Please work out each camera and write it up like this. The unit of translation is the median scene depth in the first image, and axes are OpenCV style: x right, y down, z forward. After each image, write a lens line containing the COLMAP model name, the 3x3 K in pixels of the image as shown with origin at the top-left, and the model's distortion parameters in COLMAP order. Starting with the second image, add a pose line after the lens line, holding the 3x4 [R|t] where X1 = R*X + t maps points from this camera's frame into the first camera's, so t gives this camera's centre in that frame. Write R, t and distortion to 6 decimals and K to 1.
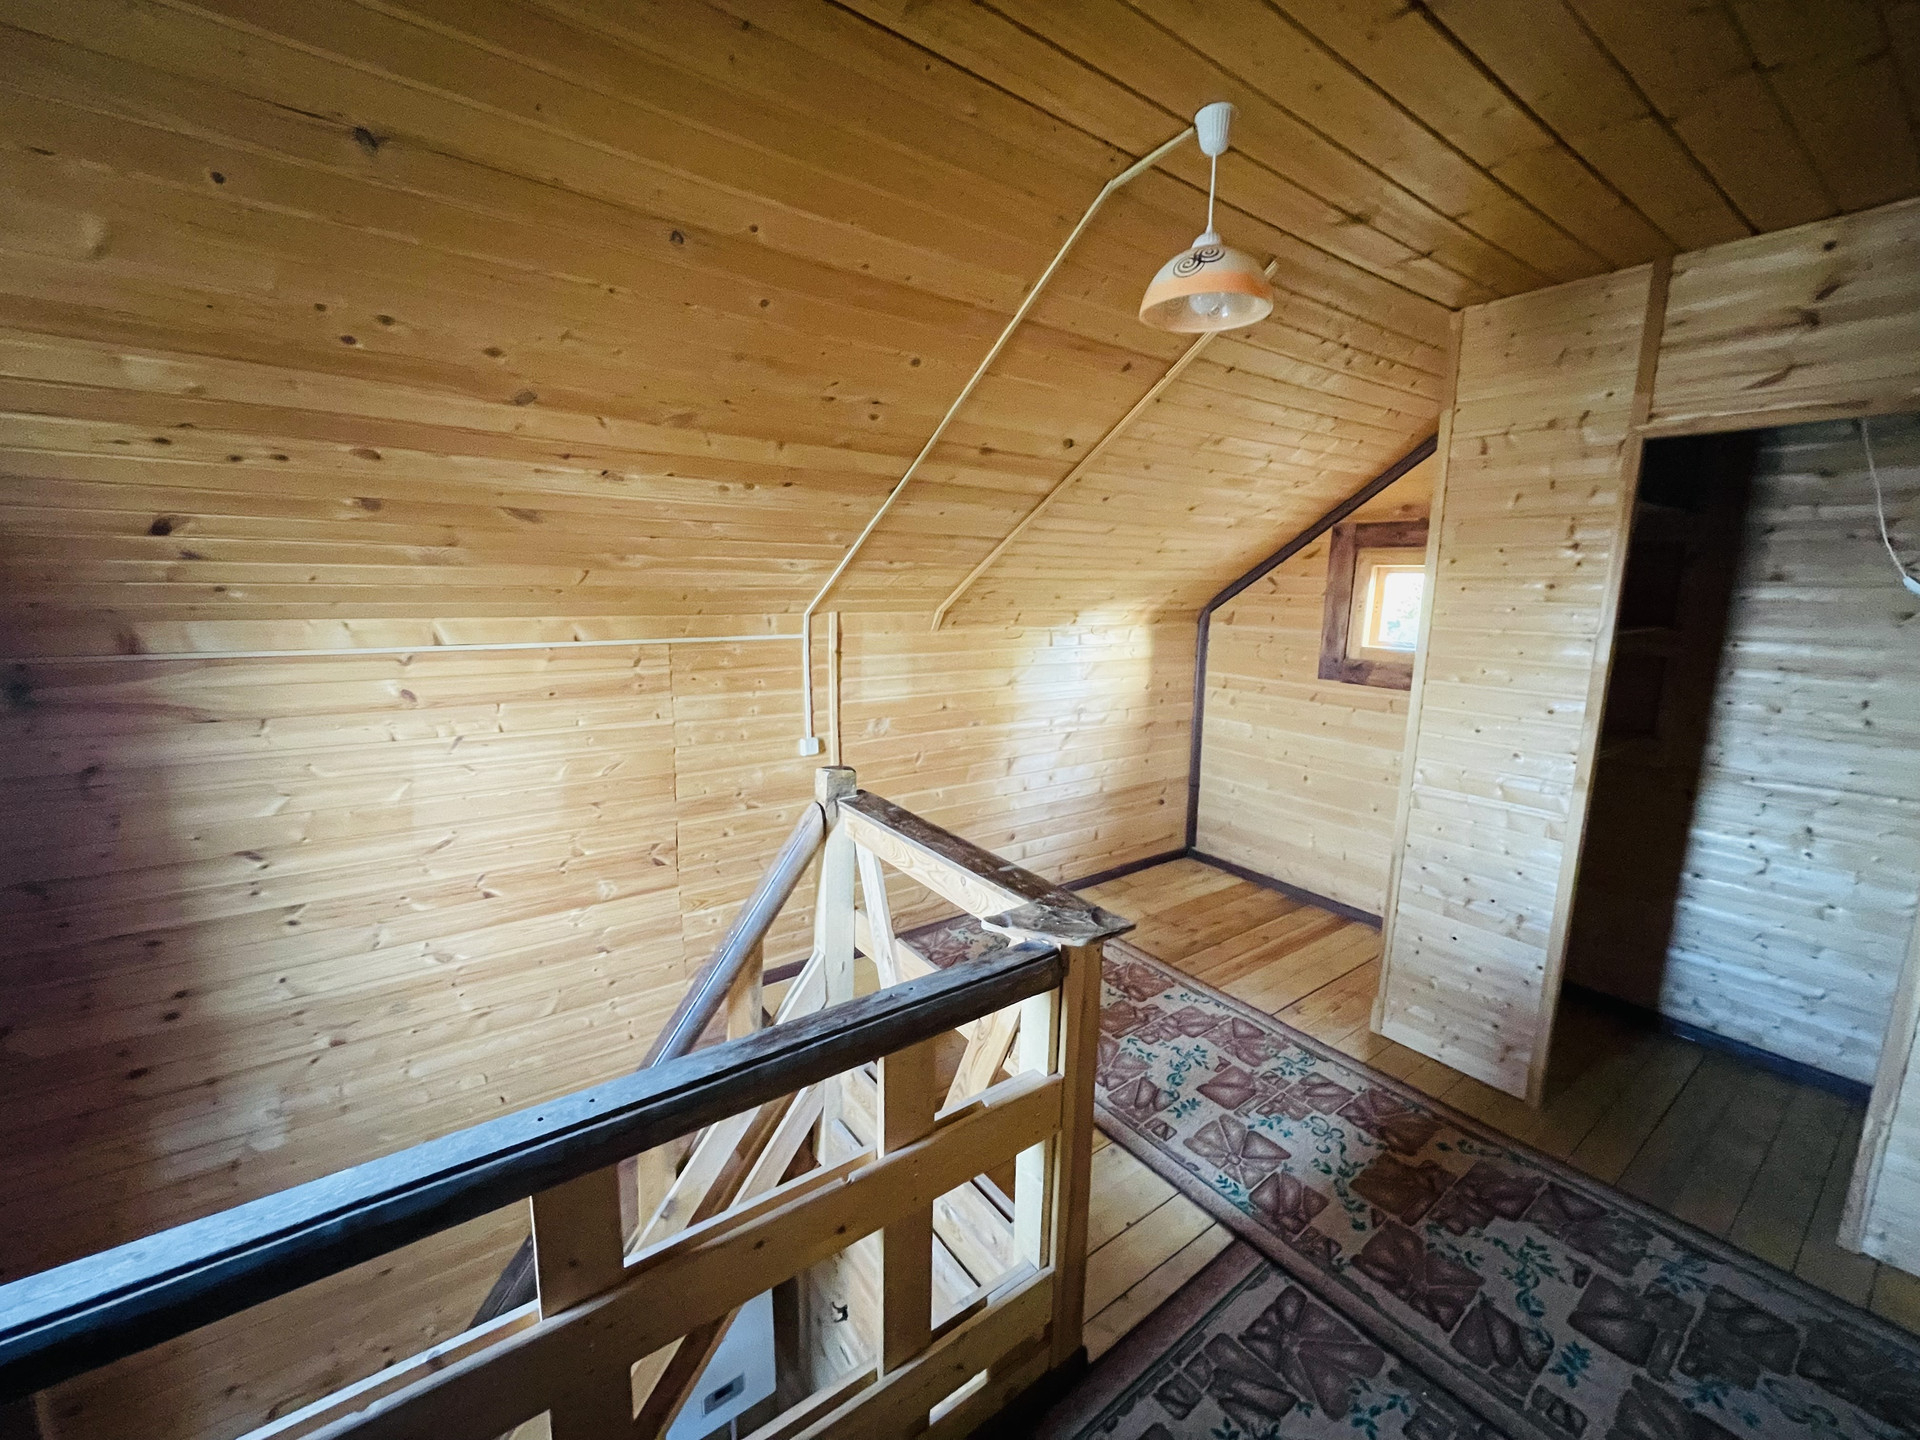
lens RADIAL K [[781.5, 0, 958.3], [0, 781.5, 720.3], [0, 0, 1]] dist [0.004072, -0.002546]
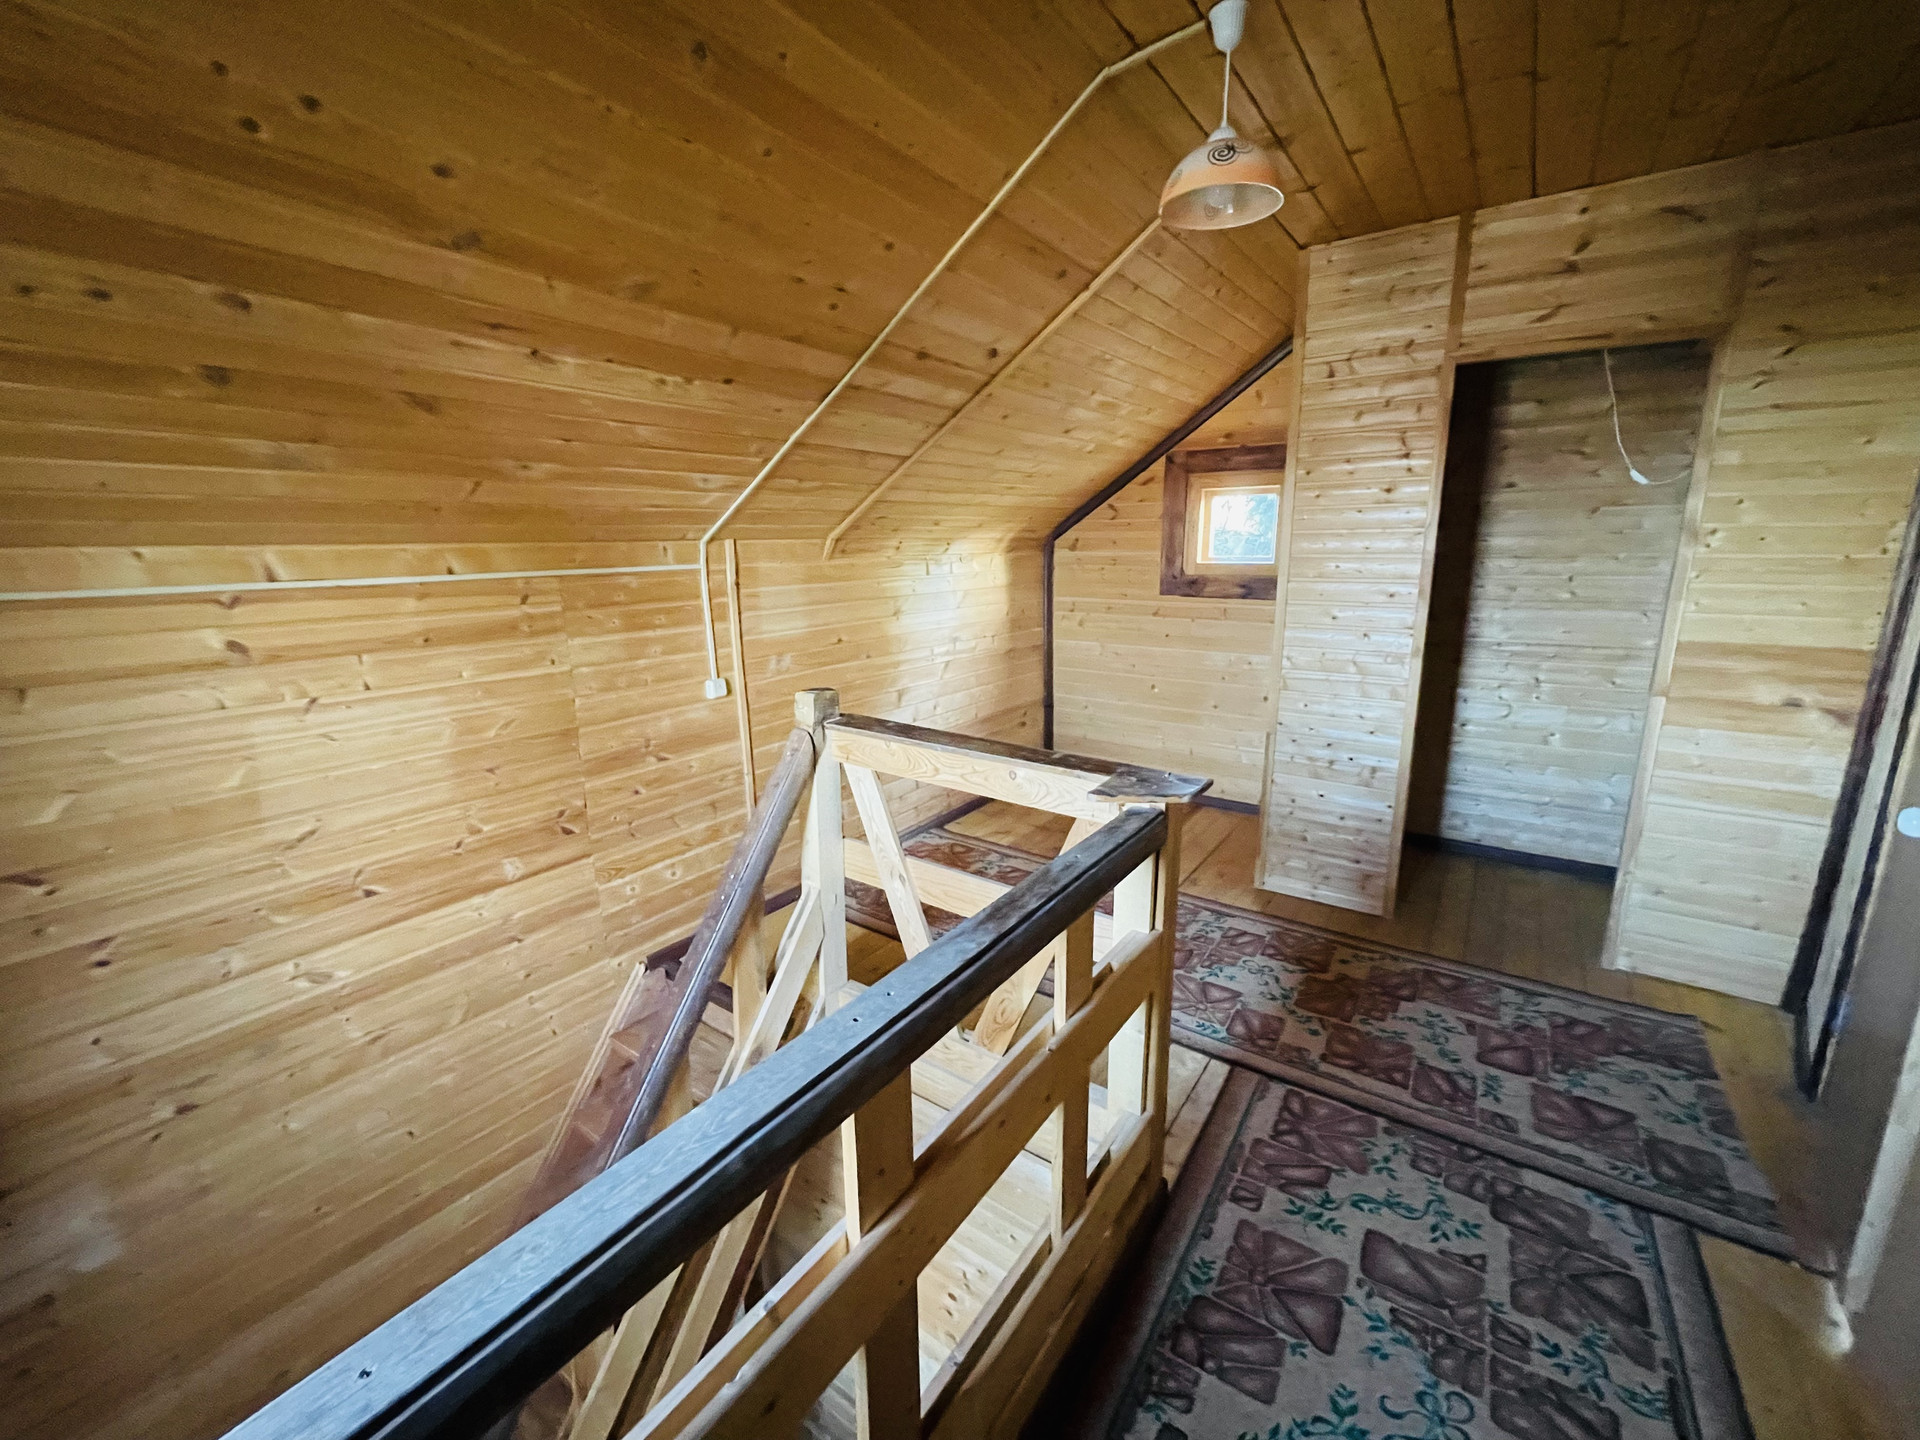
lens RADIAL K [[781.6, 0, 961.2], [0, 781.6, 719.3], [0, 0, 1]] dist [-0.000675, 0.000749]
pose [[0.947501, -0.099469, 0.303888, -0.262608], [0.084562, 0.994496, 0.061861, 0.048819], [-0.308369, -0.032916, 0.950697, 0.048938]]
